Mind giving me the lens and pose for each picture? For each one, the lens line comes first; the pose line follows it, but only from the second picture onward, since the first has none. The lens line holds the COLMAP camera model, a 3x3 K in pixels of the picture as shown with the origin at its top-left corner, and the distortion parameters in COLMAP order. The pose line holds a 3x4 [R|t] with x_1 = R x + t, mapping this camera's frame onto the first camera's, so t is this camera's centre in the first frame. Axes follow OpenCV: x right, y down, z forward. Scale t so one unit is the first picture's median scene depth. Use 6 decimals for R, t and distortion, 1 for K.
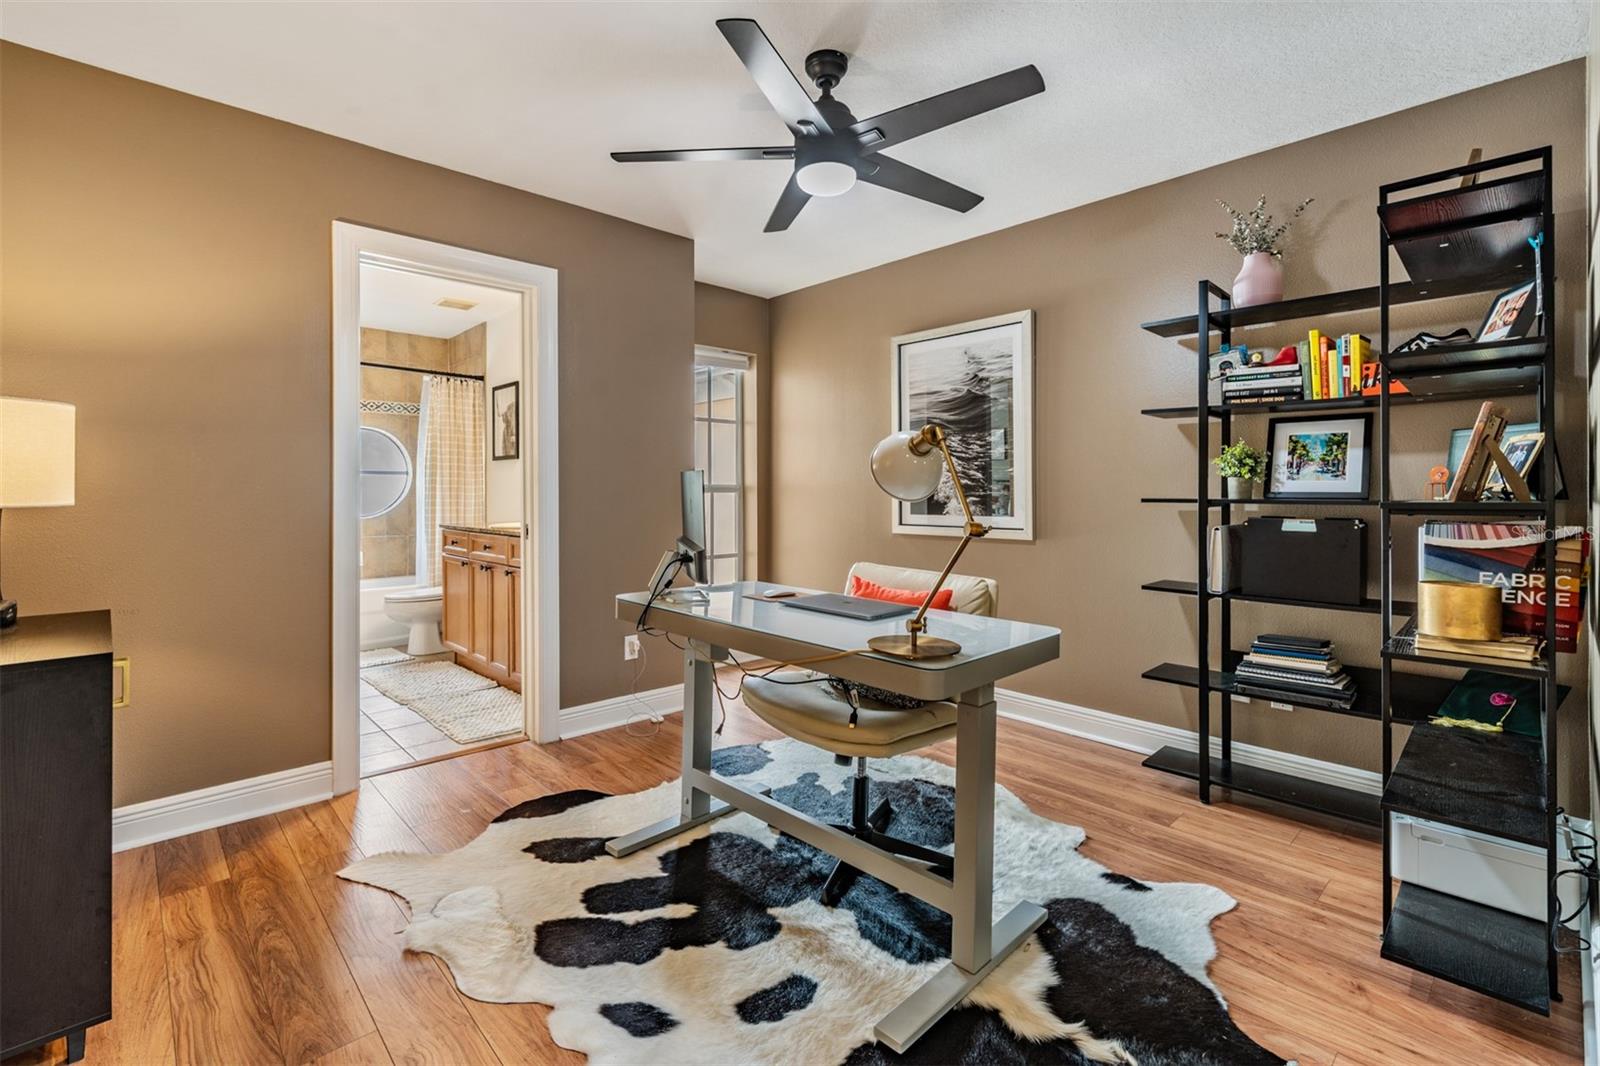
lens RADIAL K [[702.0, 0, 799.7], [0, 702.0, 515.4], [0, 0, 1]] dist [0.000049, -0.000783]
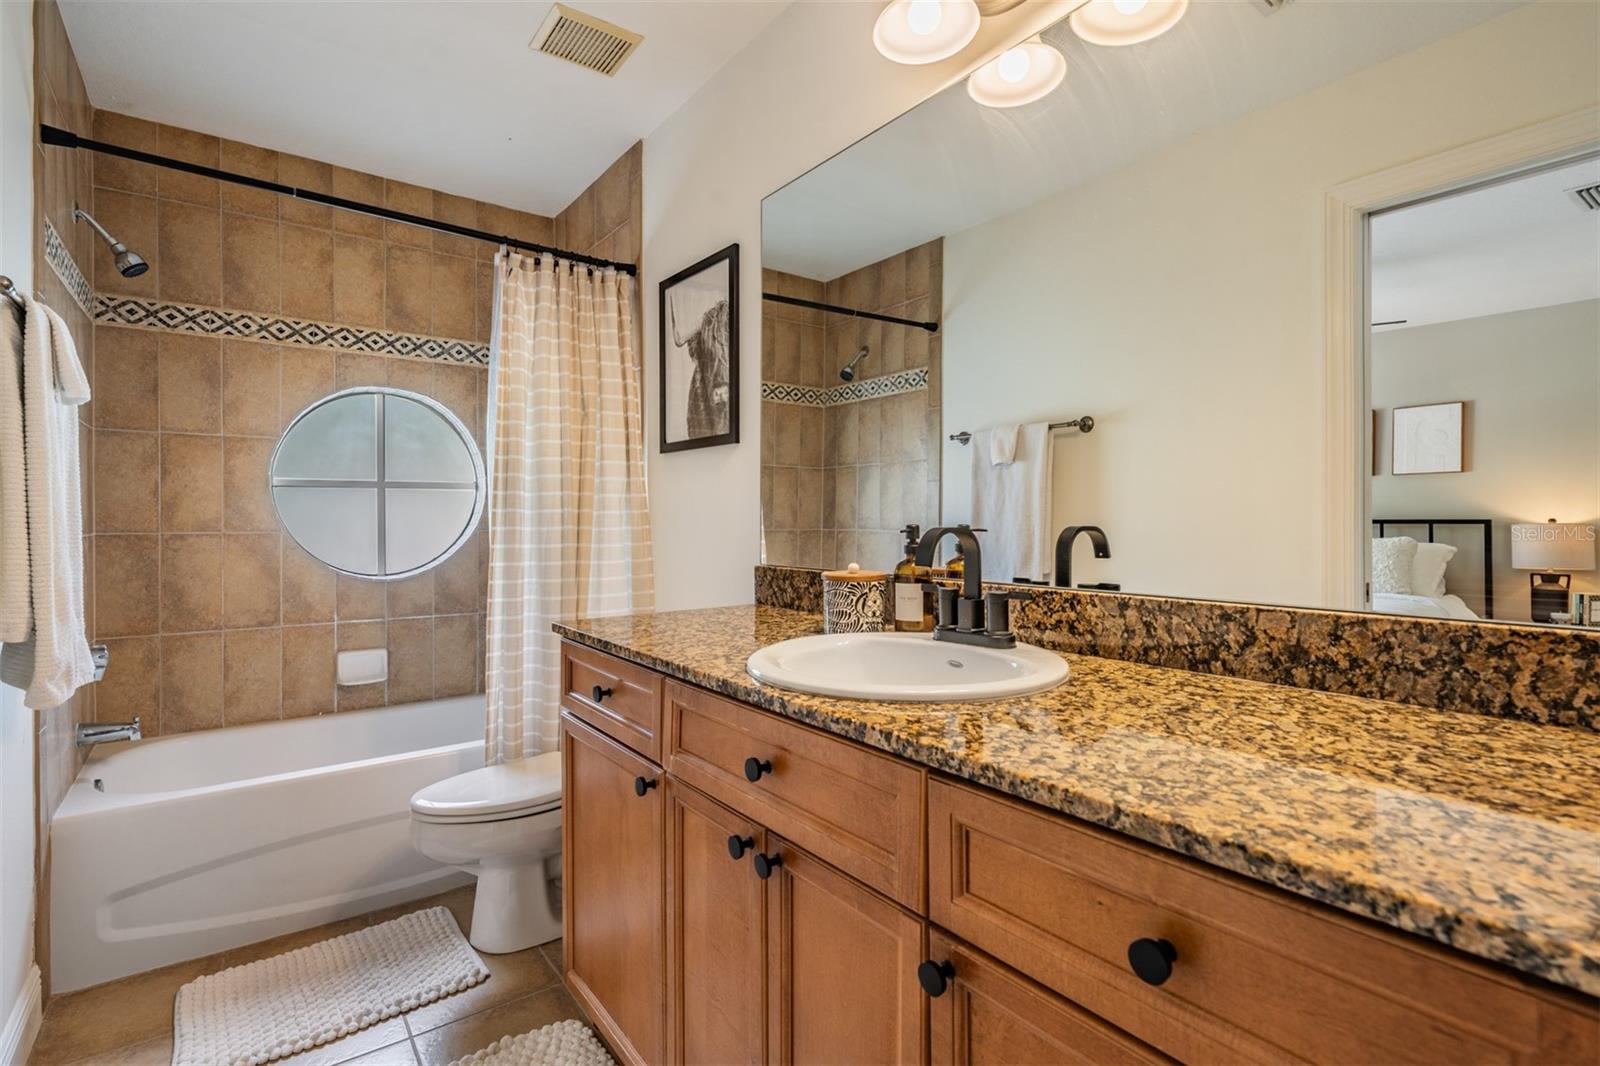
lens RADIAL K [[747.5, 0, 795.2], [0, 747.5, 514.6], [0, 0, 1]] dist [0.000791, -0.000595]
pose [[0.992835, -0.012218, -0.118863, -0.304313], [0.009816, 0.999736, -0.020776, -0.030063], [0.119086, 0.019460, 0.992693, 0.560752]]
